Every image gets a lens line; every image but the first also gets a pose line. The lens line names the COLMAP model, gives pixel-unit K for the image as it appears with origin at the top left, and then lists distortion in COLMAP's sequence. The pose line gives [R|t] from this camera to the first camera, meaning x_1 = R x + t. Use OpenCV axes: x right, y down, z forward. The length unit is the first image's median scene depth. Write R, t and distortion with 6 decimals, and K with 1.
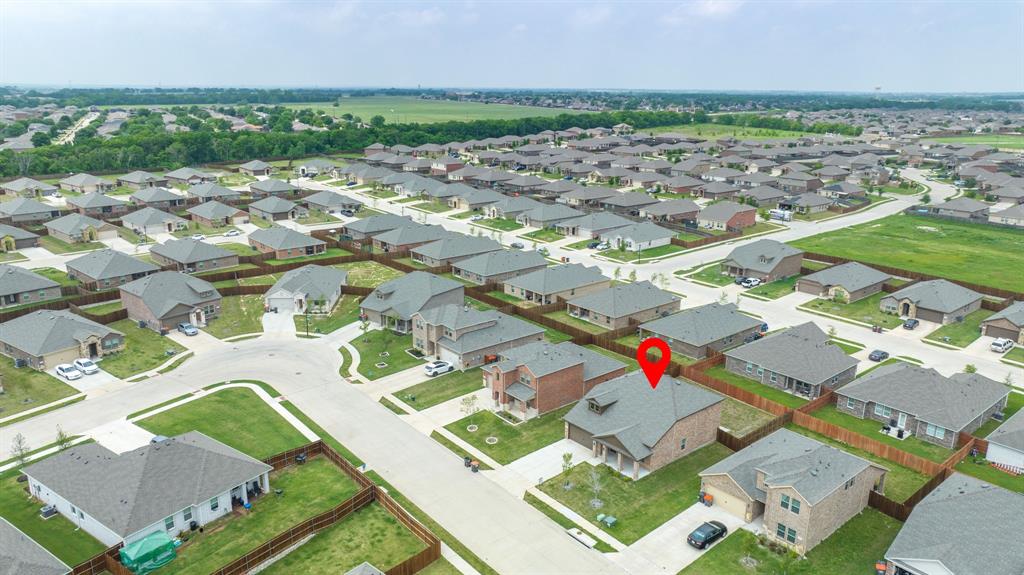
lens RADIAL K [[715.2, 0, 517.2], [0, 715.2, 288.8], [0, 0, 1]] dist [-0.022556, 0.008382]
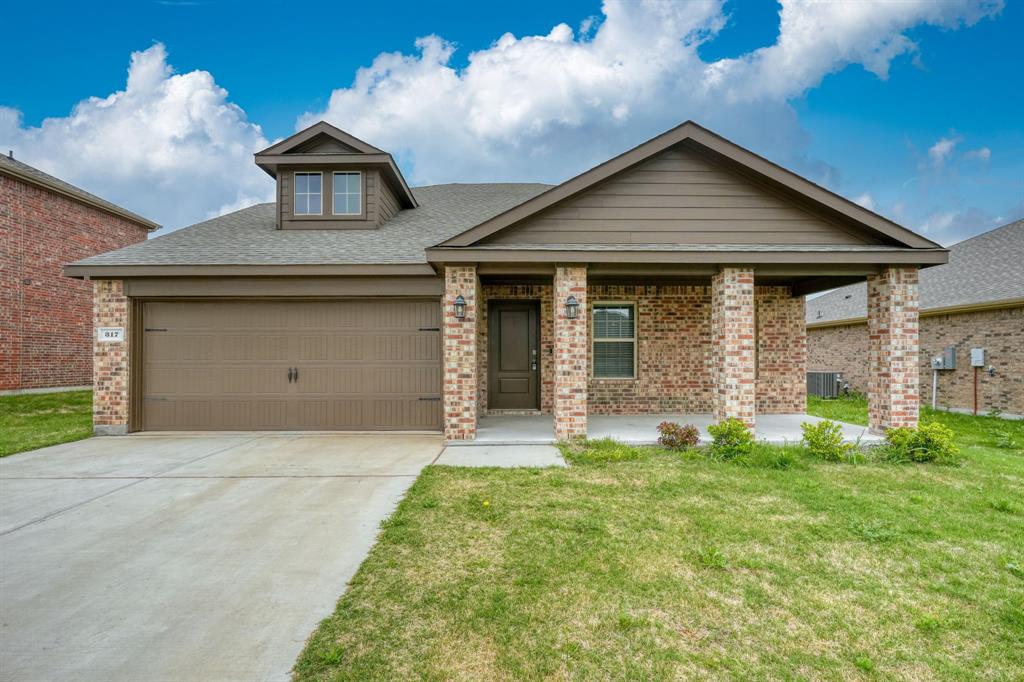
lens RADIAL K [[469.3, 0, 510.8], [0, 469.3, 356.7], [0, 0, 1]] dist [-0.006483, 0.003437]
pose [[0.633351, -0.000327, 0.773865, 0.045767], [0.216318, 0.960212, -0.176635, 0.208388], [-0.743016, 0.279273, 0.608222, 0.822982]]
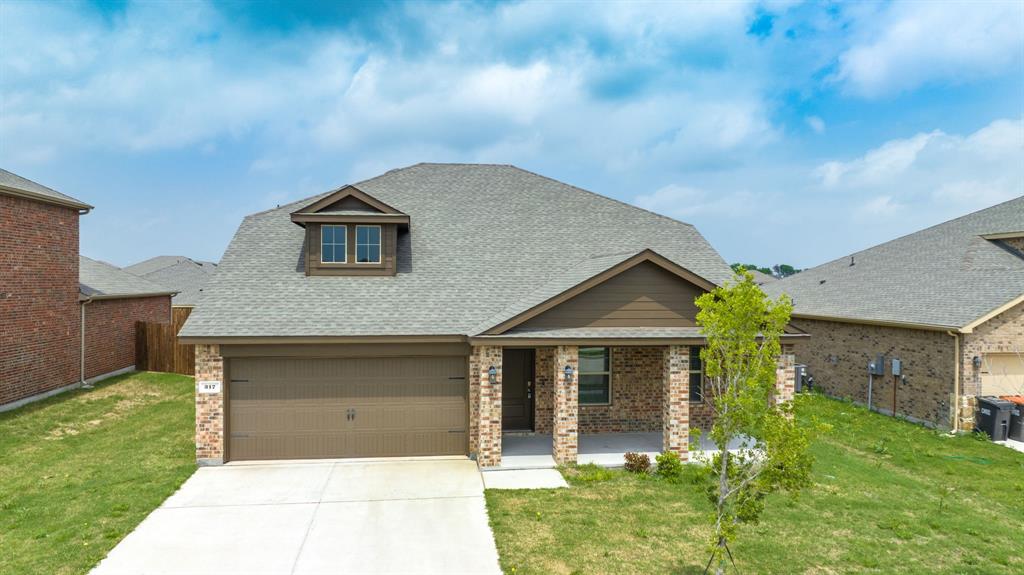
lens RADIAL K [[715.2, 0, 516.7], [0, 715.2, 287.3], [0, 0, 1]] dist [-0.022556, 0.008382]
pose [[0.525637, -0.009968, 0.850650, -0.028705], [0.228282, 0.964910, -0.129754, 0.191045], [-0.819508, 0.262391, 0.509468, 0.783687]]
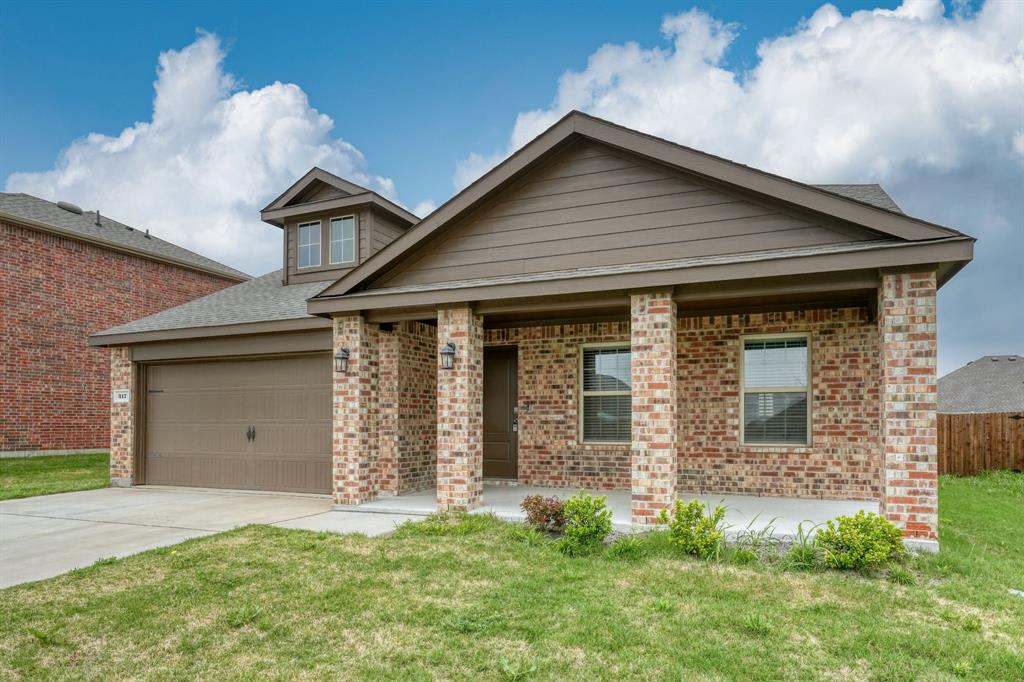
lens RADIAL K [[624.2, 0, 537.3], [0, 624.2, 418.8], [0, 0, 1]] dist [0.003926, -0.000972]
pose [[0.883589, -0.001316, 0.468261, 0.077063], [0.132515, 0.959821, -0.247353, 0.219237], [-0.449122, 0.280610, 0.848261, 0.788136]]
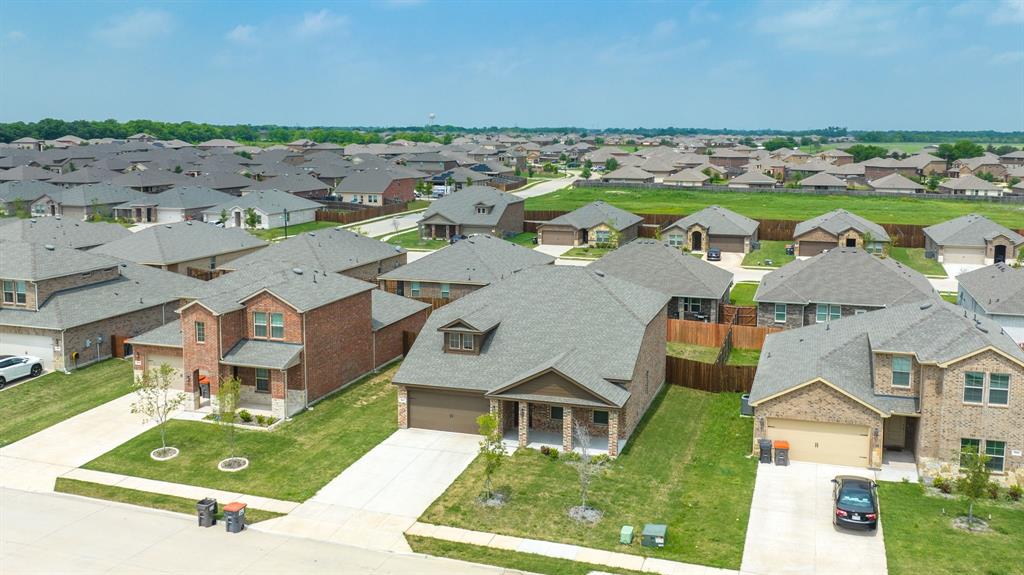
lens RADIAL K [[931.1, 0, 528.3], [0, 931.1, 234.0], [0, 0, 1]] dist [-0.025596, 0.001280]
pose [[0.841136, -0.061393, 0.537328, -0.152226], [0.148212, 0.981666, -0.119852, 0.158623], [-0.520119, 0.180451, 0.834814, 0.426480]]
